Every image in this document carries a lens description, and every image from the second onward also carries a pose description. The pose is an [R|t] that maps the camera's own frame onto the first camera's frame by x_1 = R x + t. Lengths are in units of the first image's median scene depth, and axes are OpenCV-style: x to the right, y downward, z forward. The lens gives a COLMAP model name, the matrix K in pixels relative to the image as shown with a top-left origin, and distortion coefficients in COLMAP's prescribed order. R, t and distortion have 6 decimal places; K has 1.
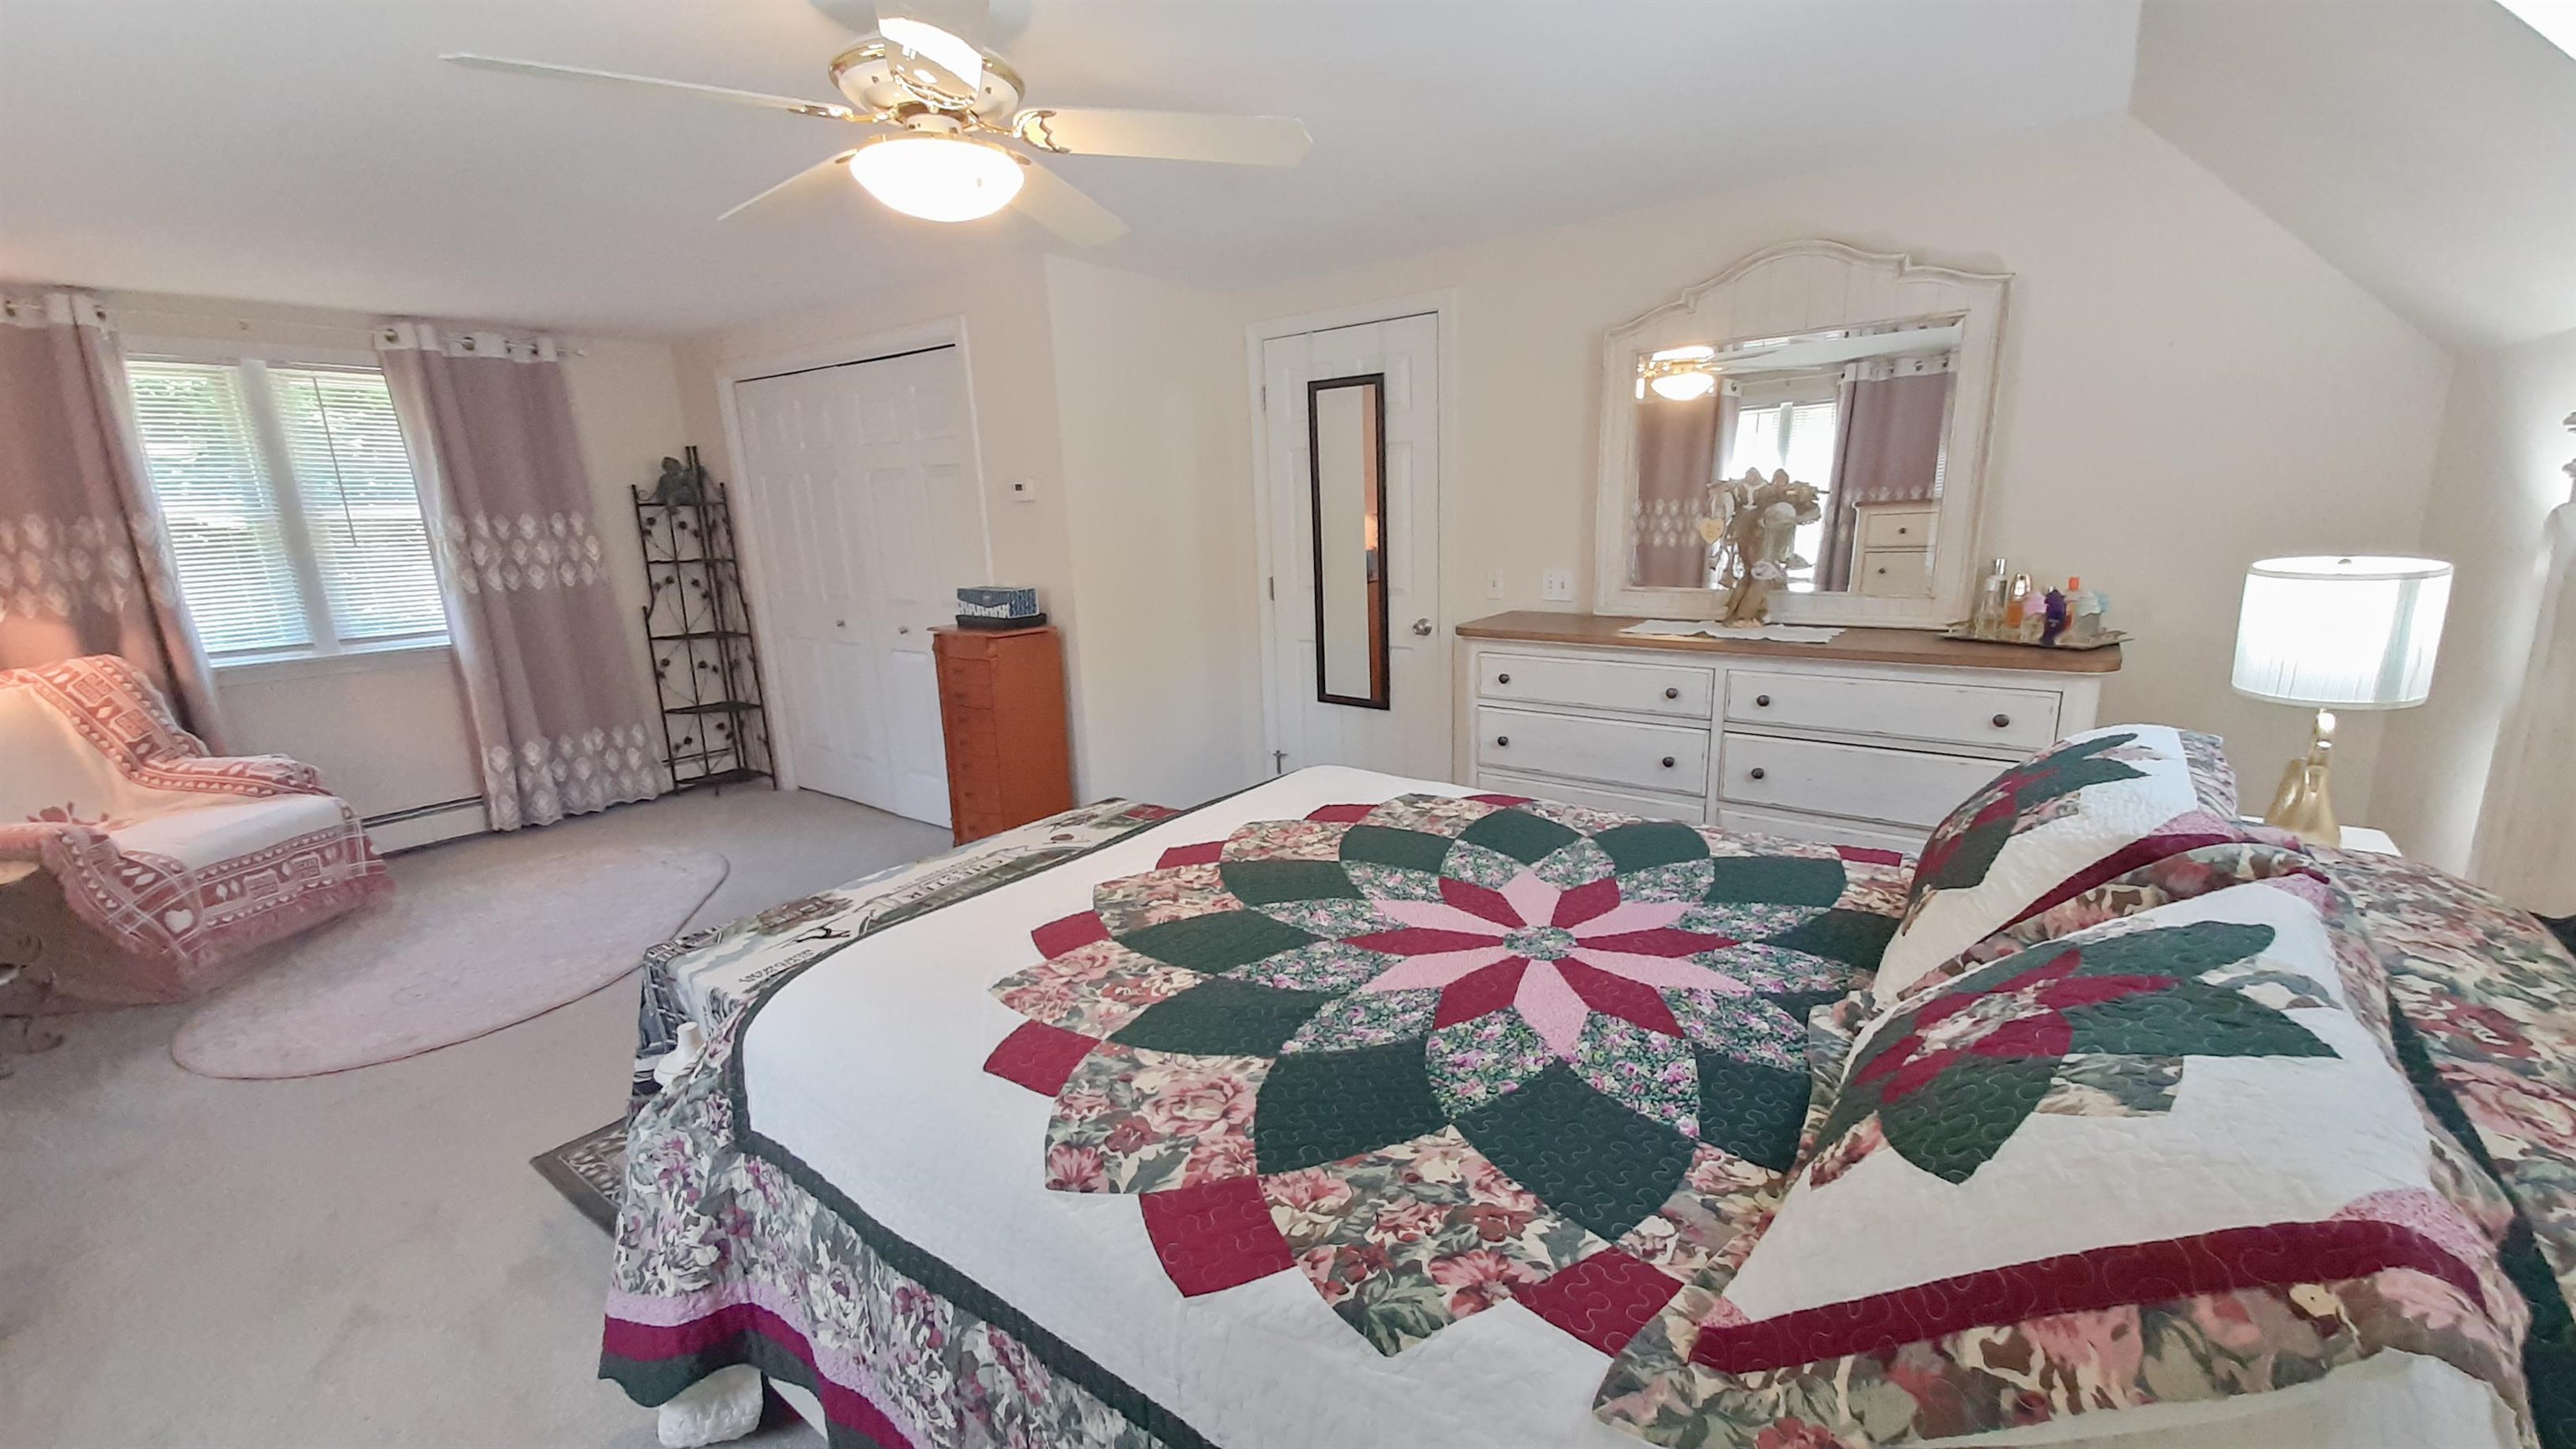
lens RADIAL K [[994.9, 0, 1300.1], [0, 994.9, 727.2], [0, 0, 1]] dist [0.027585, -0.009479]
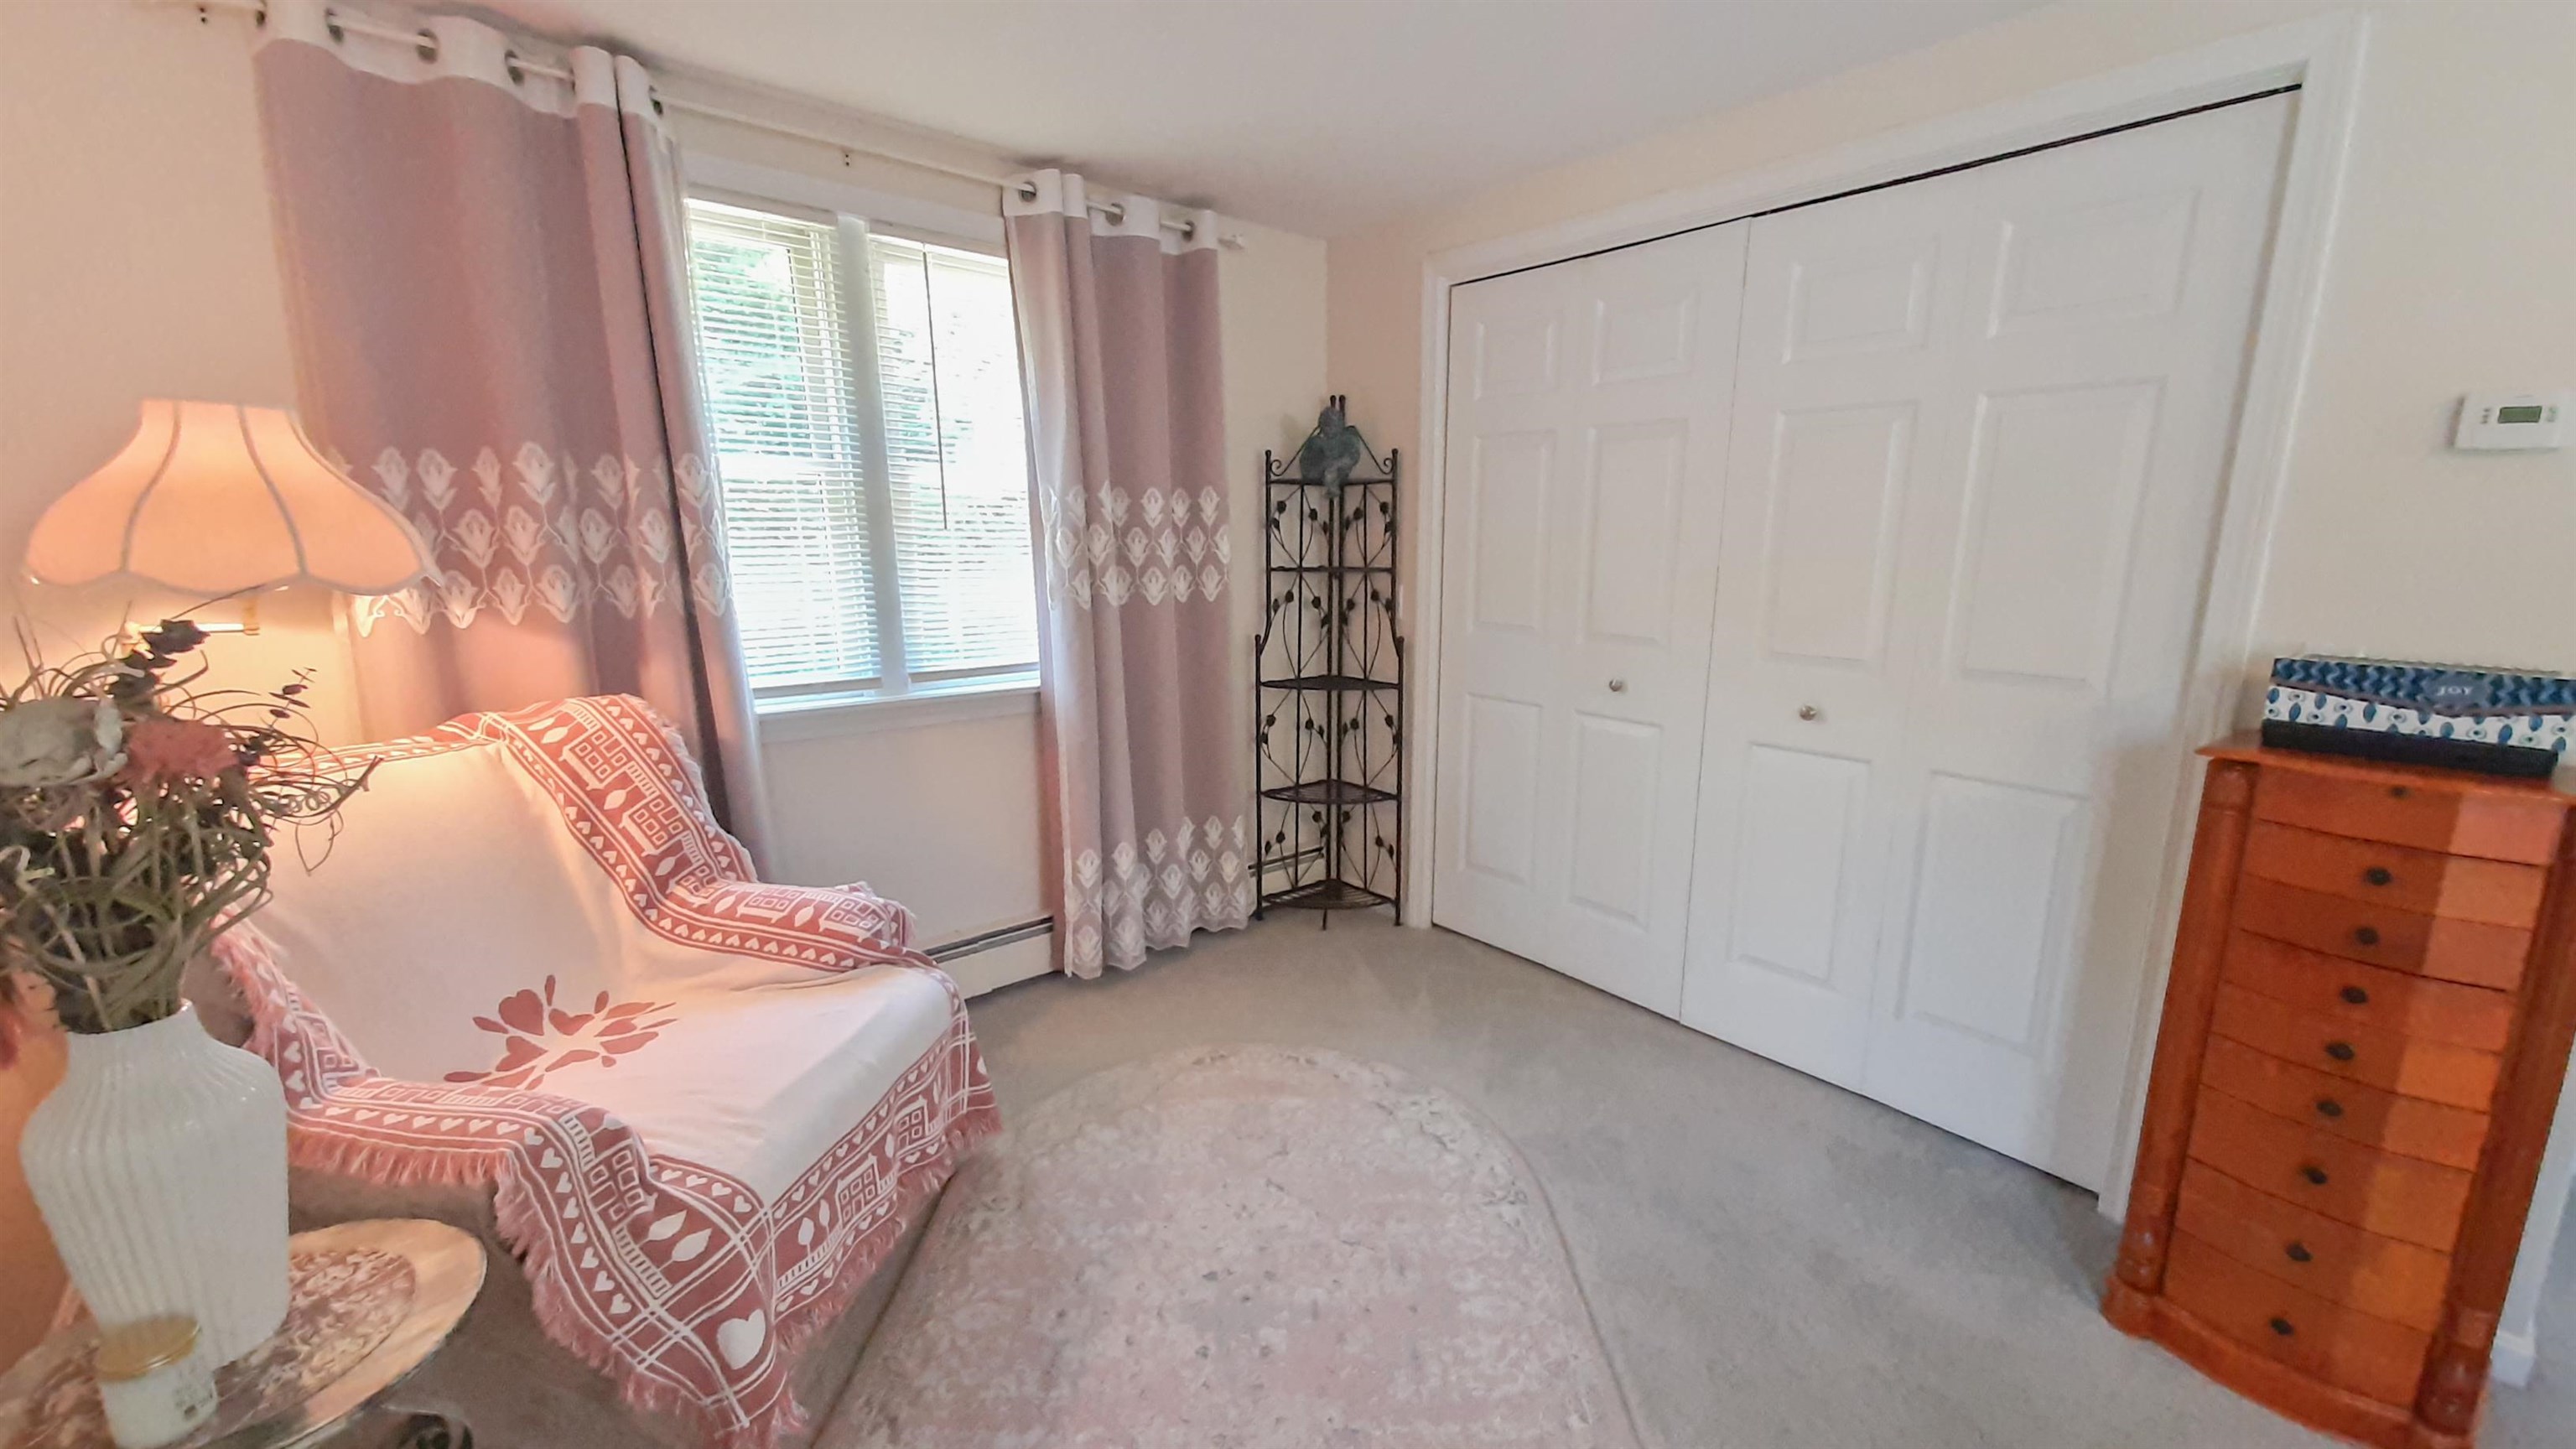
lens RADIAL K [[994.9, 0, 1308.4], [0, 994.9, 740.0], [0, 0, 1]] dist [0.027585, -0.009479]
pose [[0.975516, 0.076117, -0.206335, -0.657680], [-0.078424, 0.996916, -0.003009, -0.071829], [0.205469, 0.019117, 0.978477, 0.507268]]
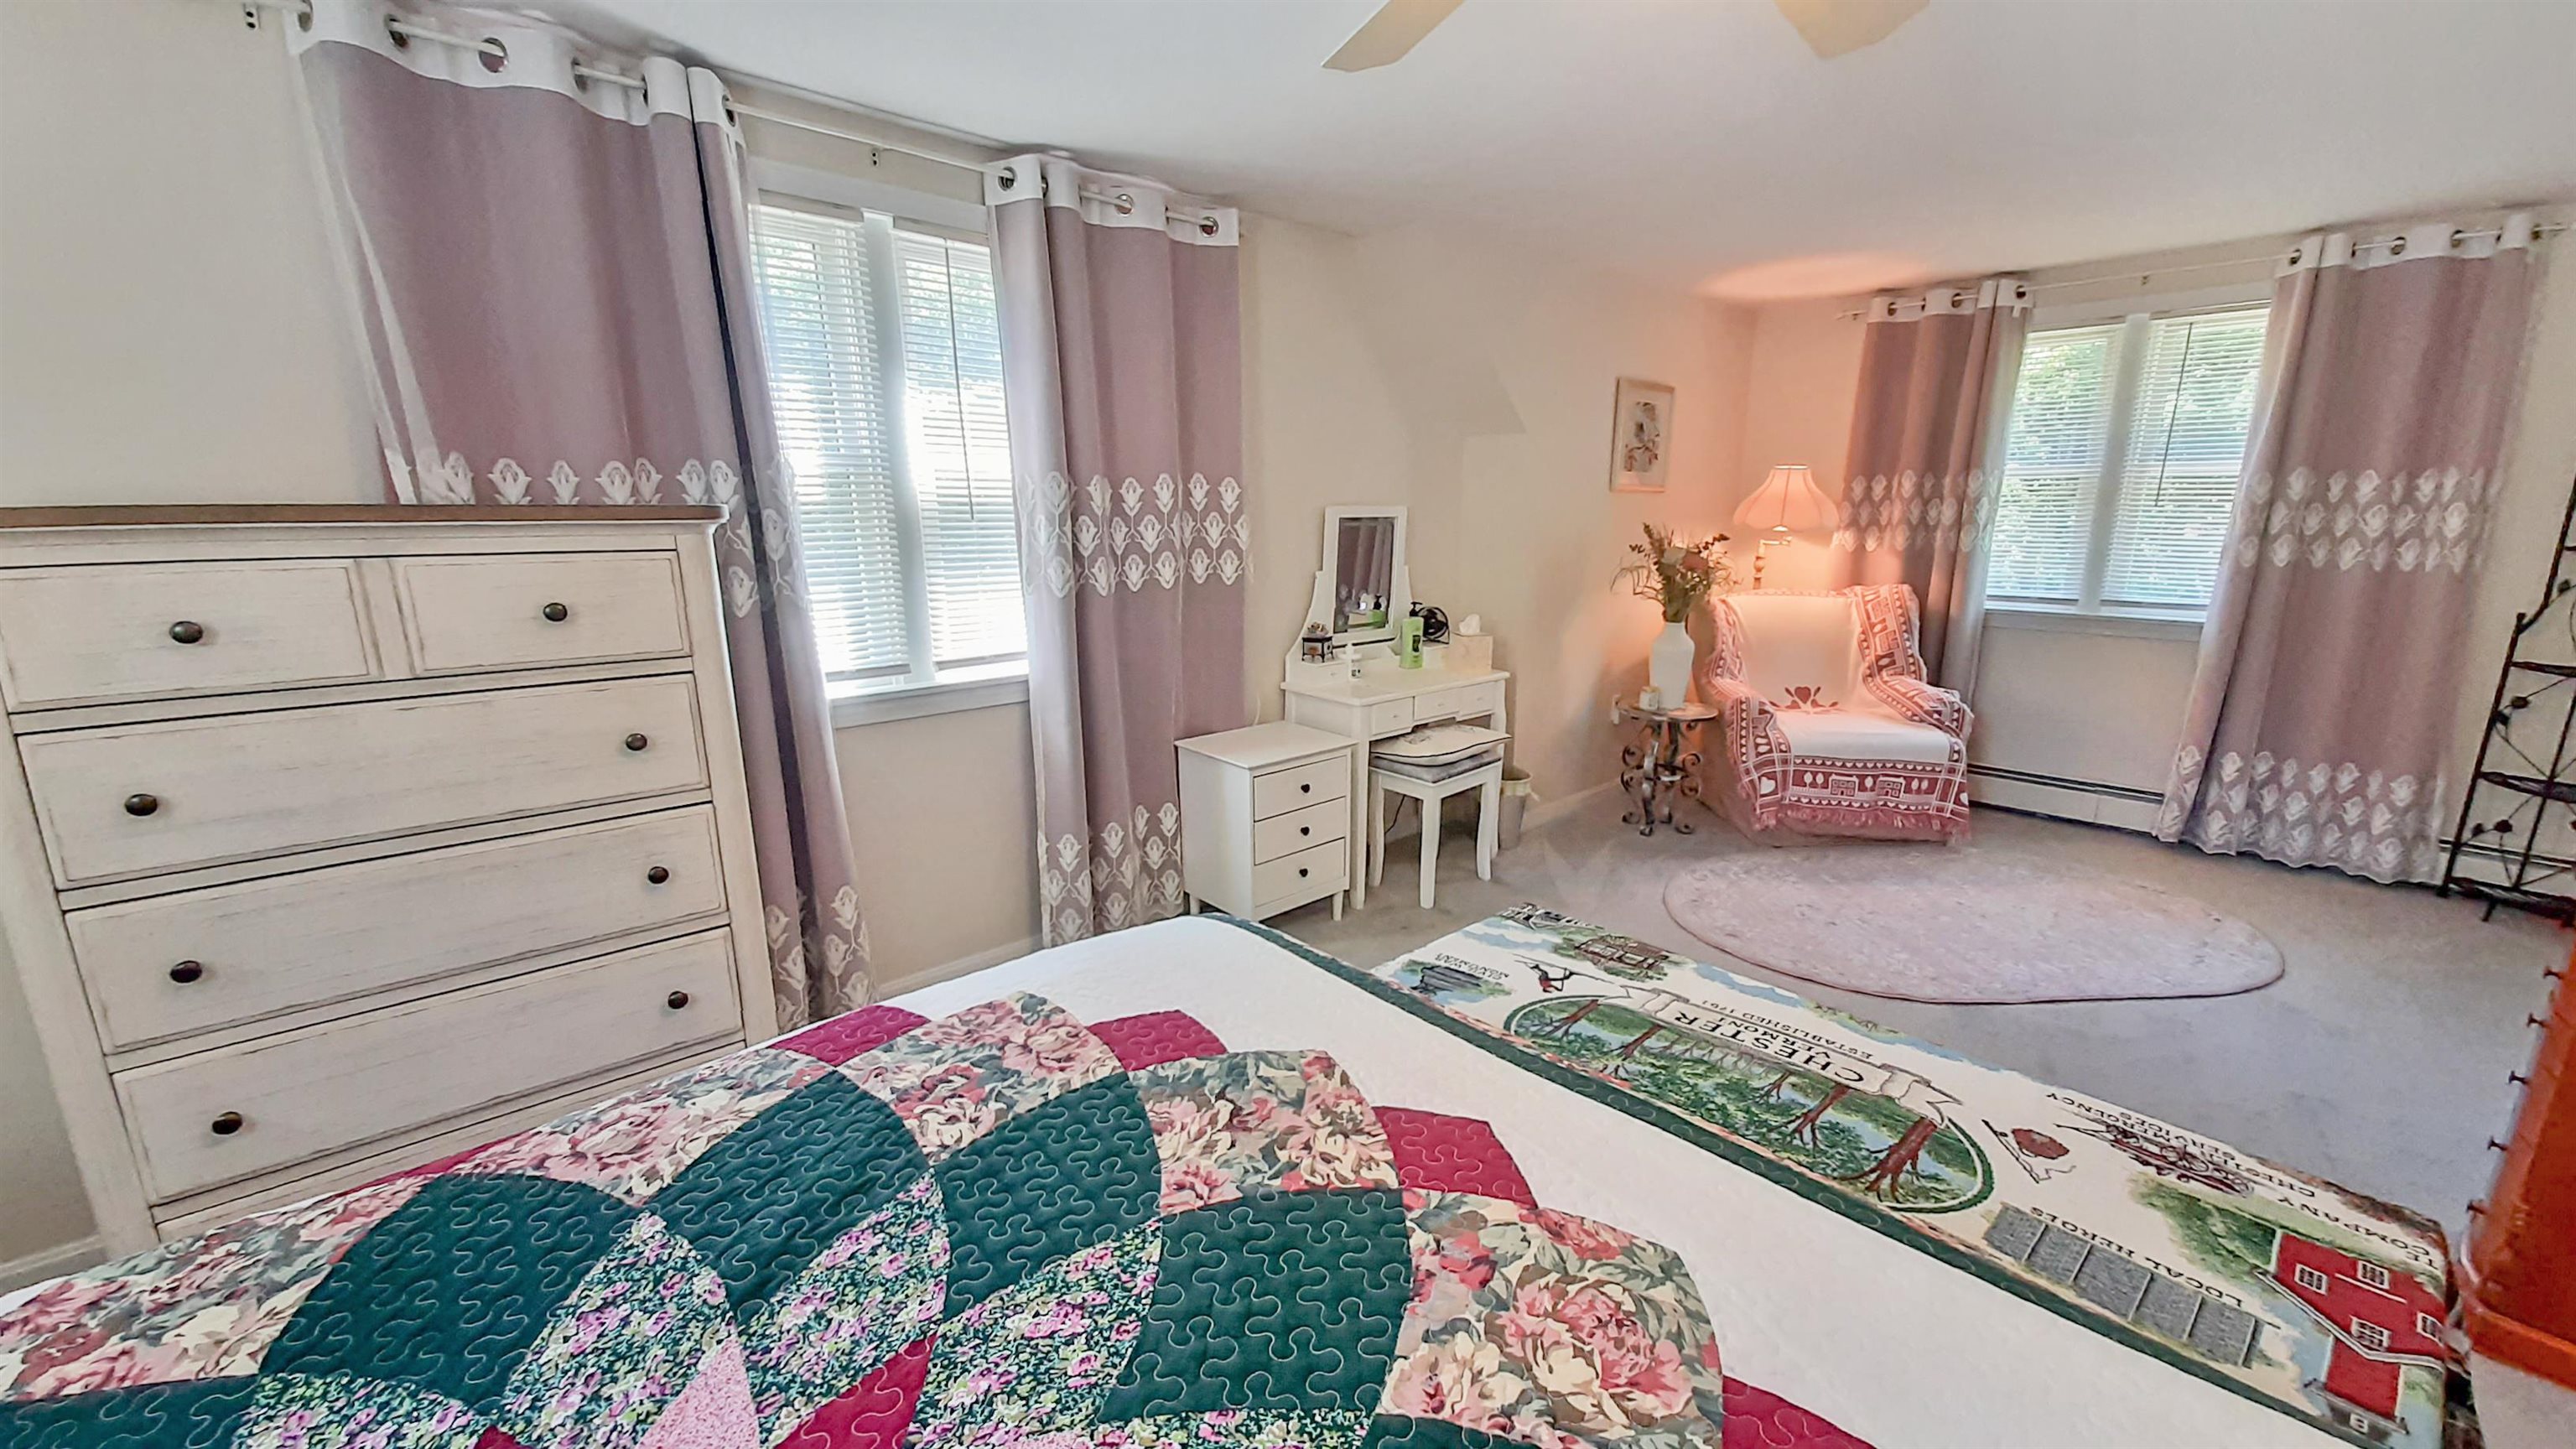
lens RADIAL K [[994.9, 0, 1325.8], [0, 994.9, 736.6], [0, 0, 1]] dist [0.027585, -0.009479]
pose [[-0.162031, 0.256438, -0.952883, 0.161674], [-0.209528, 0.934683, 0.287169, -0.098484], [0.964284, 0.246186, -0.097717, 0.464150]]
